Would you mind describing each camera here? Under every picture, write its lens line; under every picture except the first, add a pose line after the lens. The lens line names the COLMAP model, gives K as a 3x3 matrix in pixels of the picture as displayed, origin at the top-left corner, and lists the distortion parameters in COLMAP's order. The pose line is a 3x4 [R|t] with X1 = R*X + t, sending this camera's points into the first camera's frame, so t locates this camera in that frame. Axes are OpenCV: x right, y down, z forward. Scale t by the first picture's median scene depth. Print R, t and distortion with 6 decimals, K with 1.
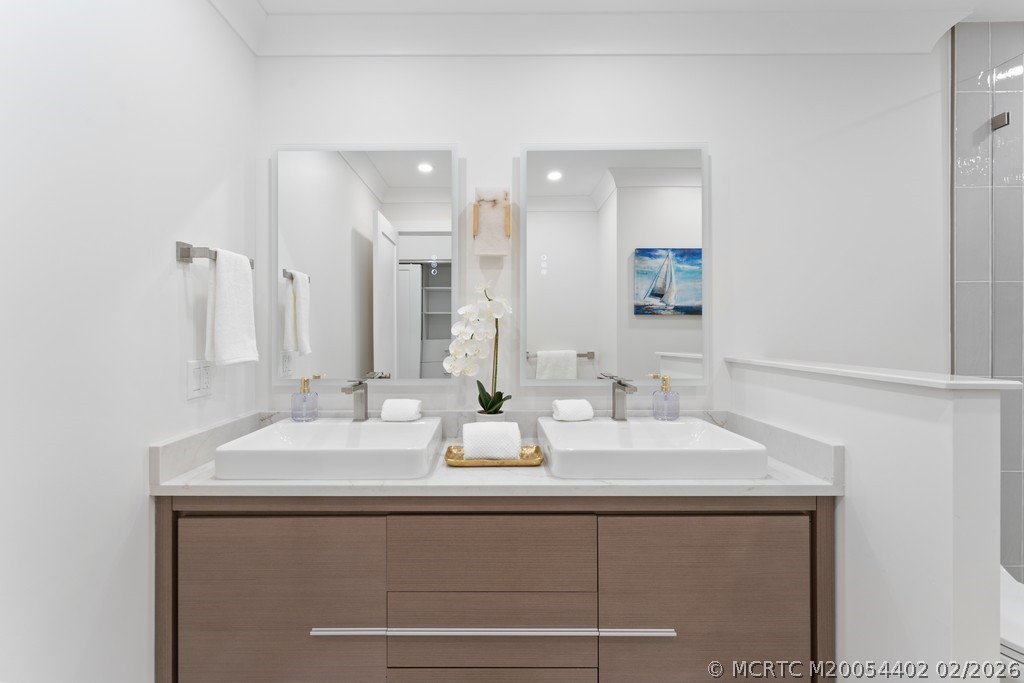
lens RADIAL K [[440.2, 0, 511.3], [0, 440.2, 335.8], [0, 0, 1]] dist [0.001855, -0.000966]
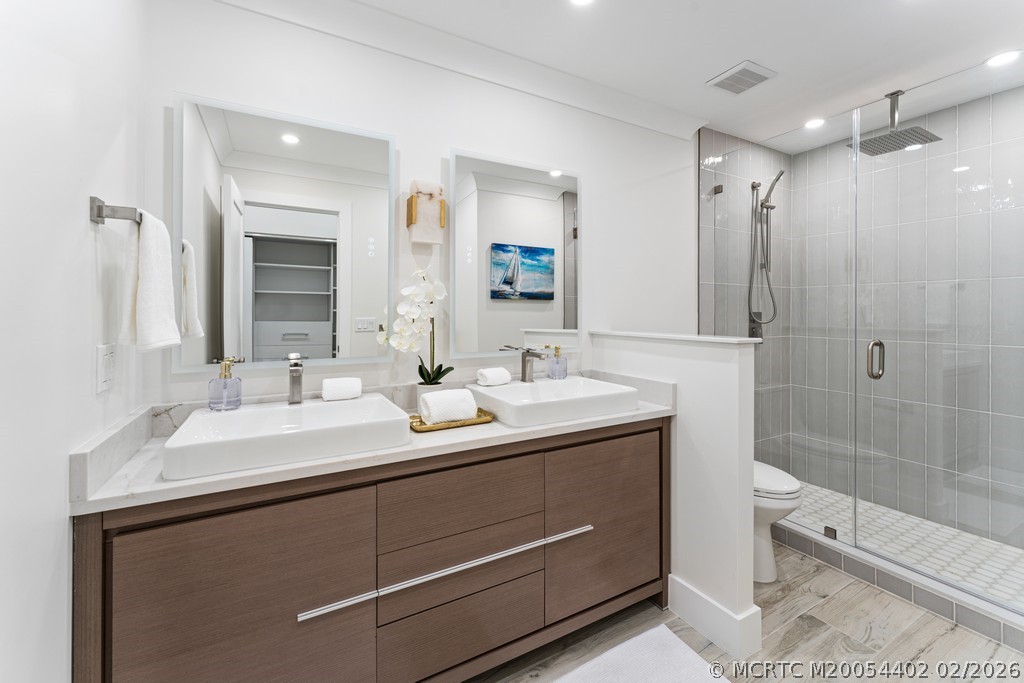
lens RADIAL K [[419.9, 0, 509.9], [0, 419.9, 317.3], [0, 0, 1]] dist [-0.000606, -0.000028]
pose [[0.874148, -0.002293, 0.485654, -0.389536], [0.002915, 0.999996, -0.000526, 0.006996], [-0.485650, 0.001875, 0.874151, -0.030712]]
